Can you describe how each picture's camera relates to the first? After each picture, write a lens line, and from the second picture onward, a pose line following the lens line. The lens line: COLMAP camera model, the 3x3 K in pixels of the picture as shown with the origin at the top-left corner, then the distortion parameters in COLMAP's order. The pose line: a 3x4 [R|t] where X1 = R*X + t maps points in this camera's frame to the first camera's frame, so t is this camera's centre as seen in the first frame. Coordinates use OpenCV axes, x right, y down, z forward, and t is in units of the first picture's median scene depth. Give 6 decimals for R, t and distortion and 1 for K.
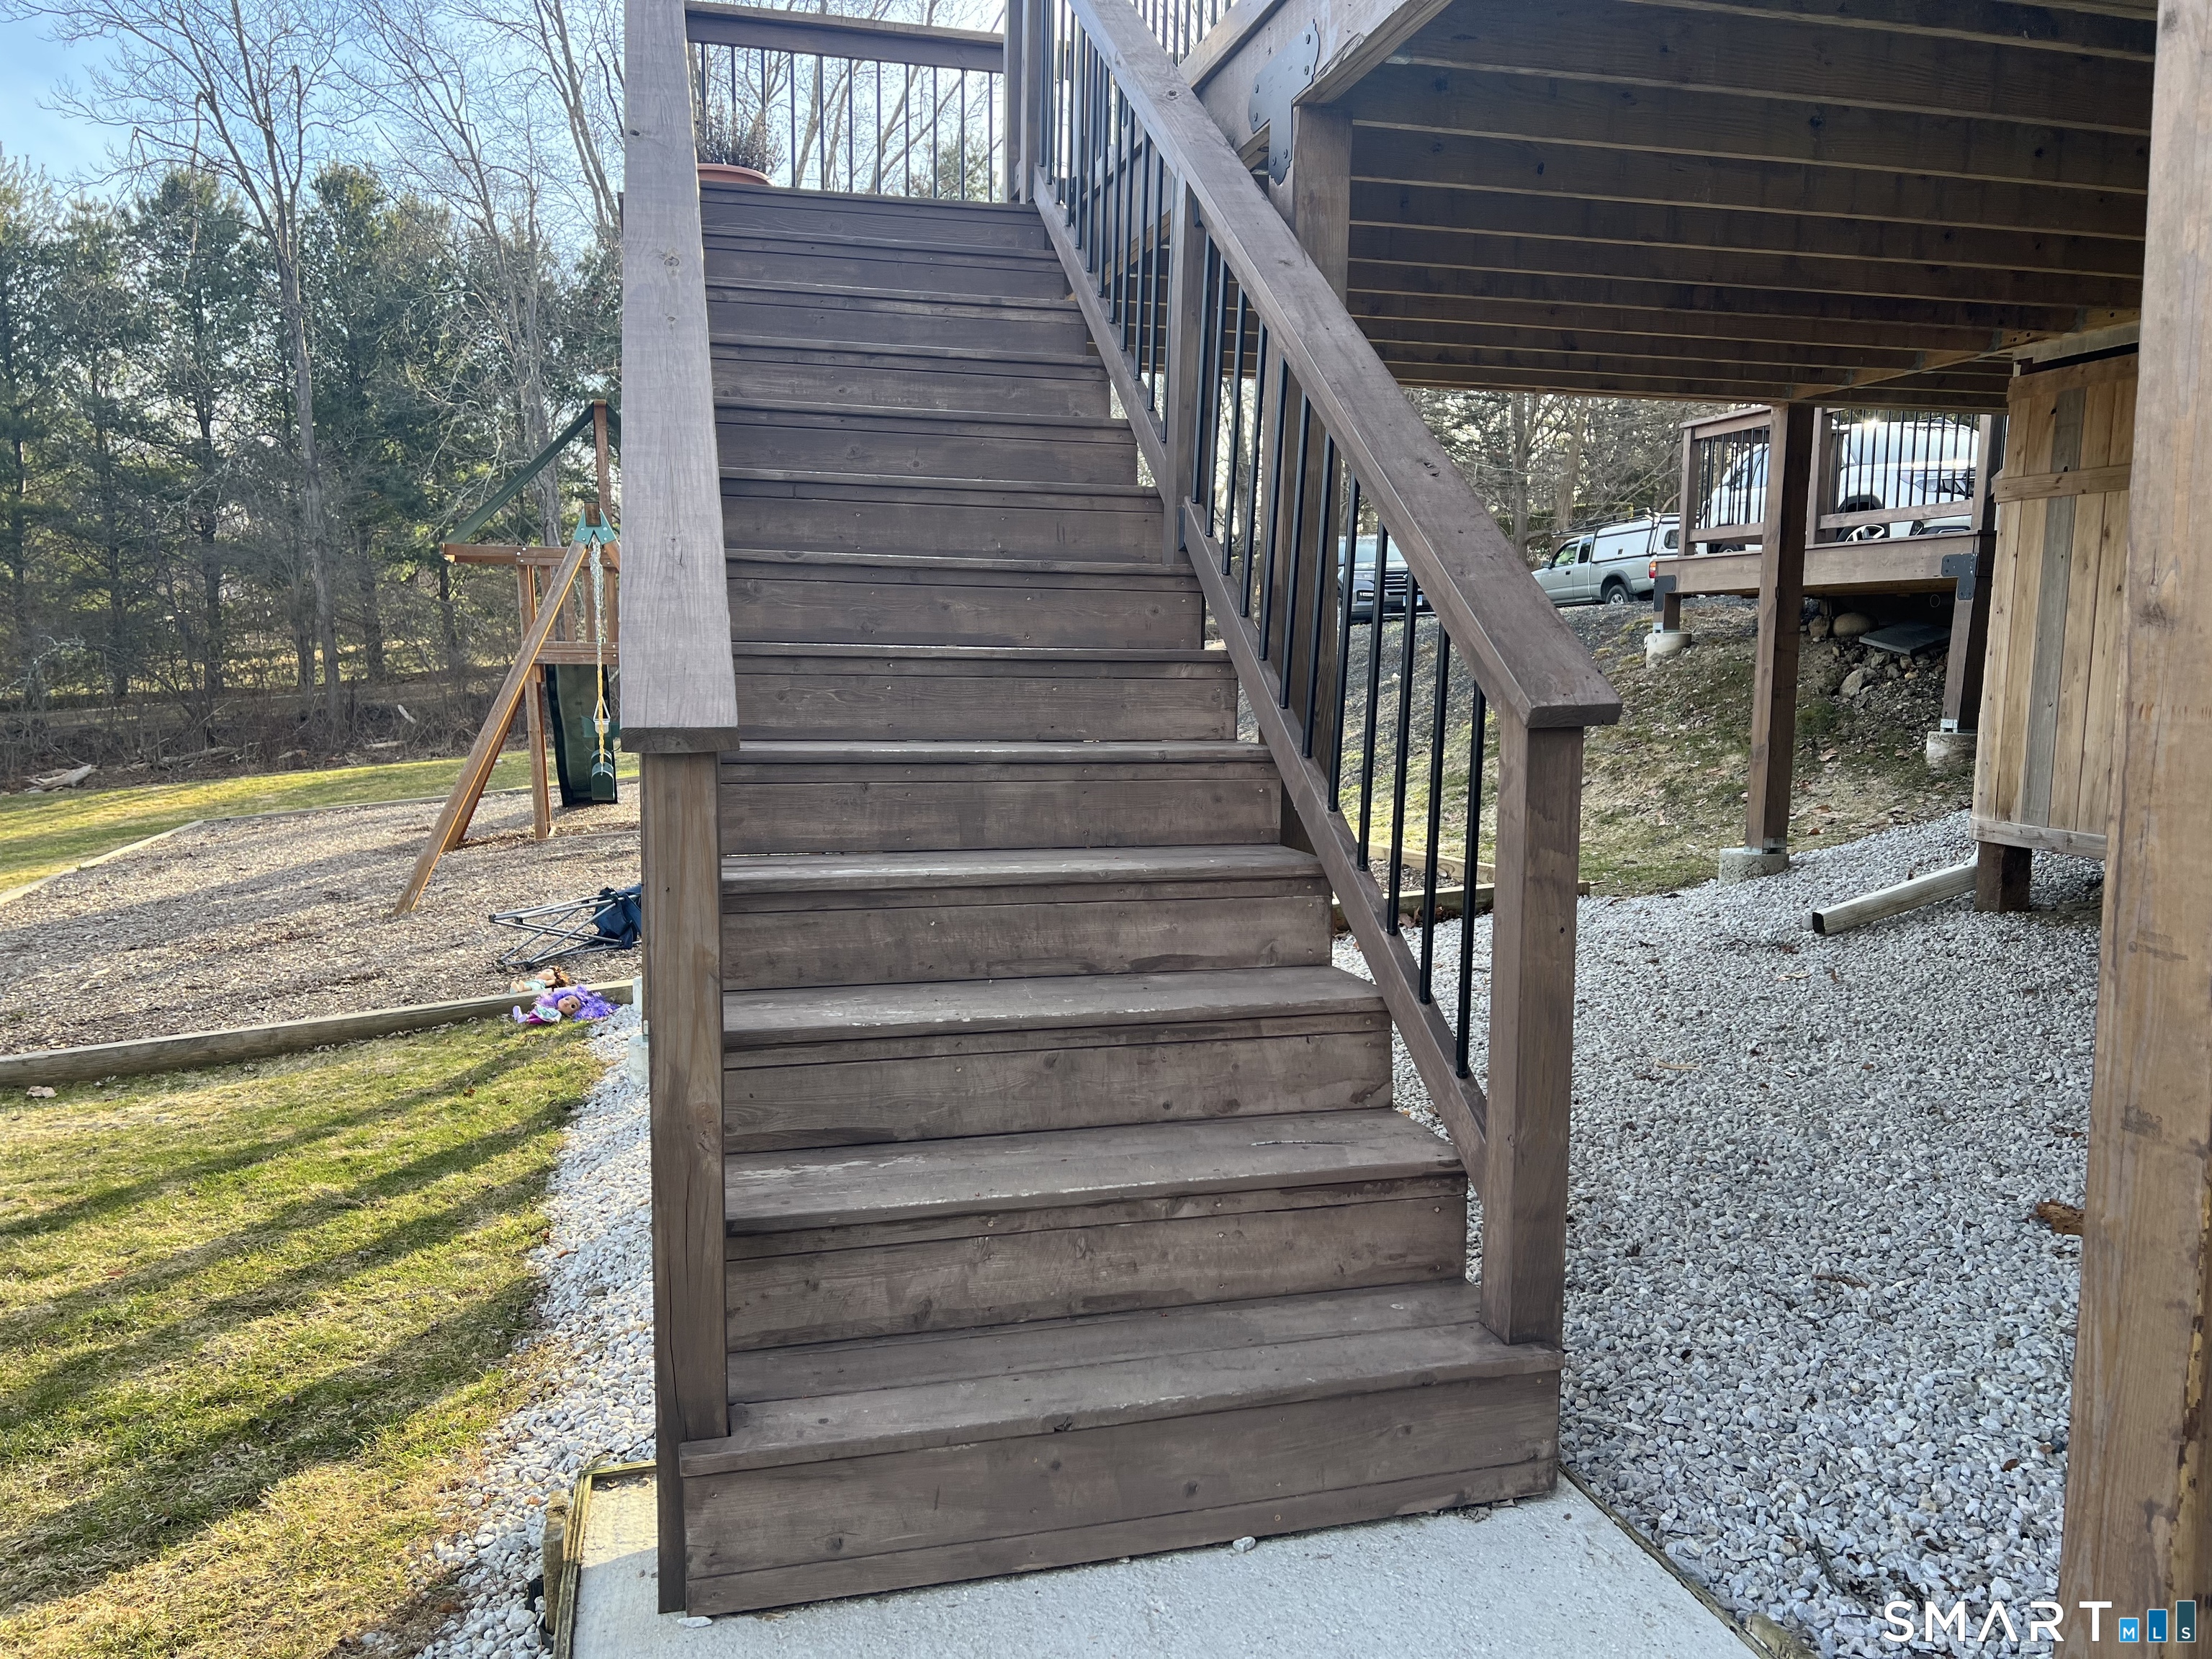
lens RADIAL K [[1638.1, 0, 1106.0], [0, 1638.1, 829.5], [0, 0, 1]] dist [0.096921, -0.110267]
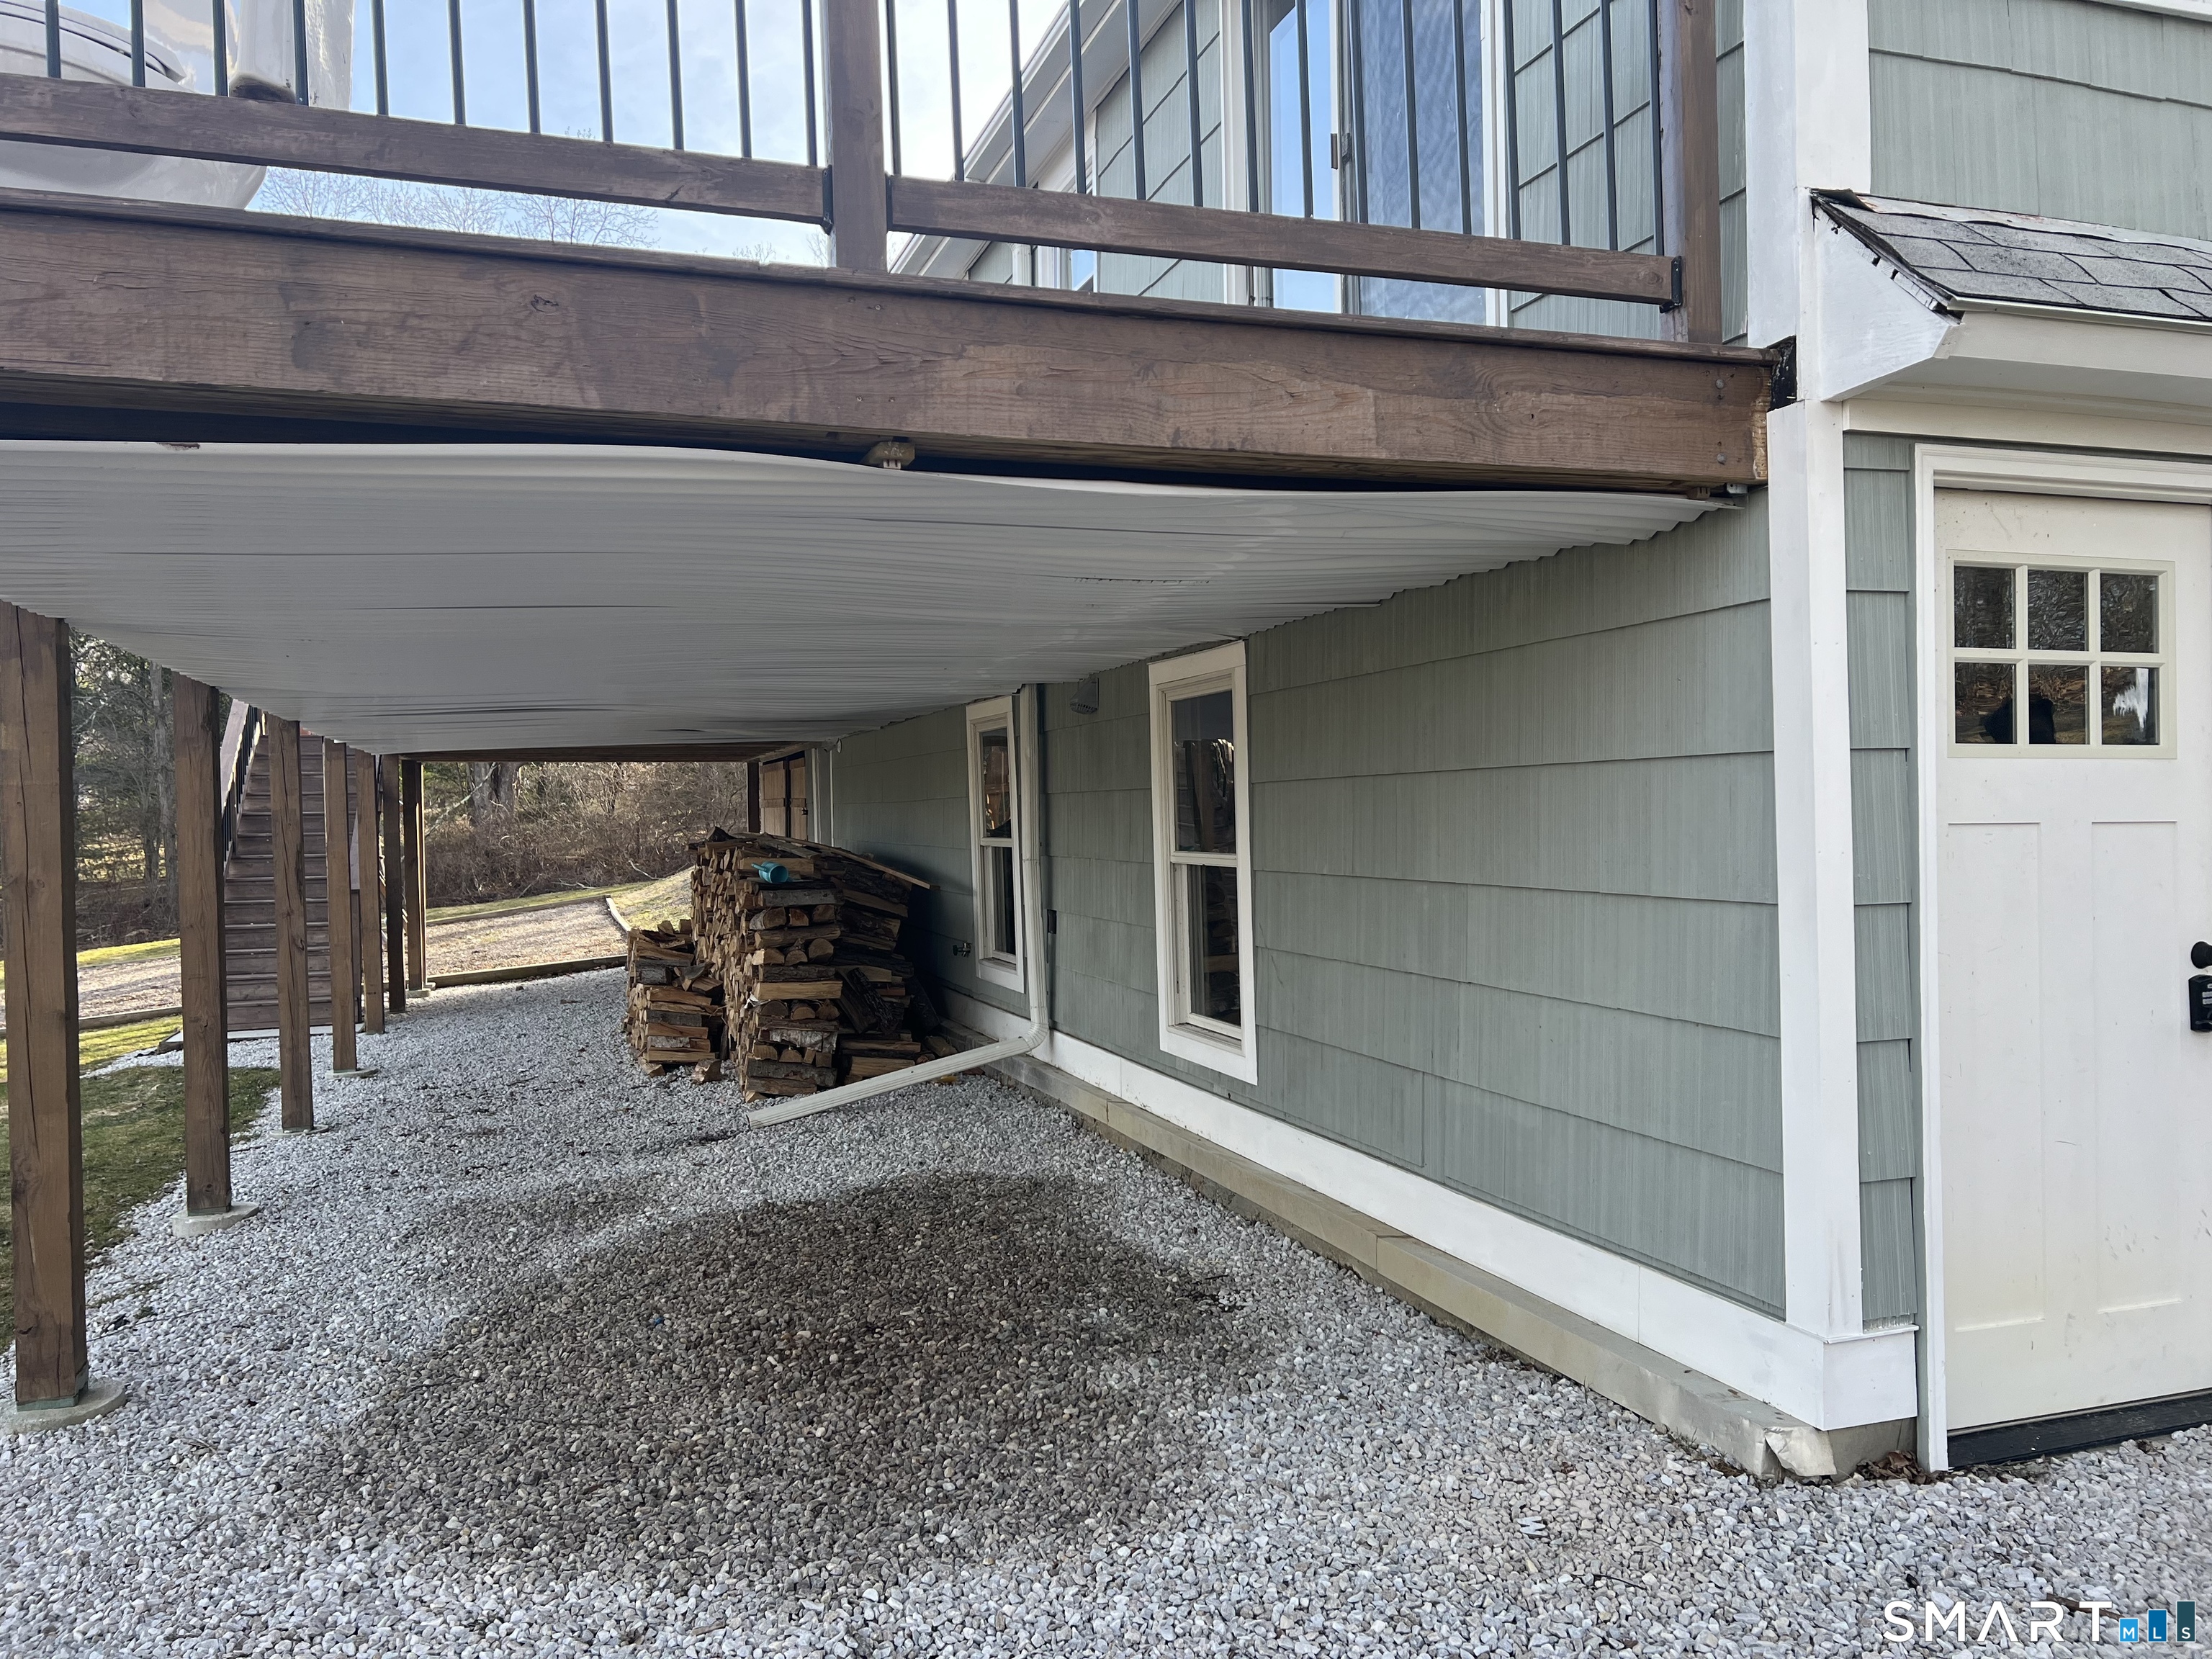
lens RADIAL K [[1638.1, 0, 1106.0], [0, 1638.1, 829.5], [0, 0, 1]] dist [0.096921, -0.110267]
pose [[0.997119, -0.023445, 0.072137, 0.150869], [0.030454, 0.994754, -0.097653, 0.022266], [-0.069469, 0.099569, 0.992603, -0.309222]]
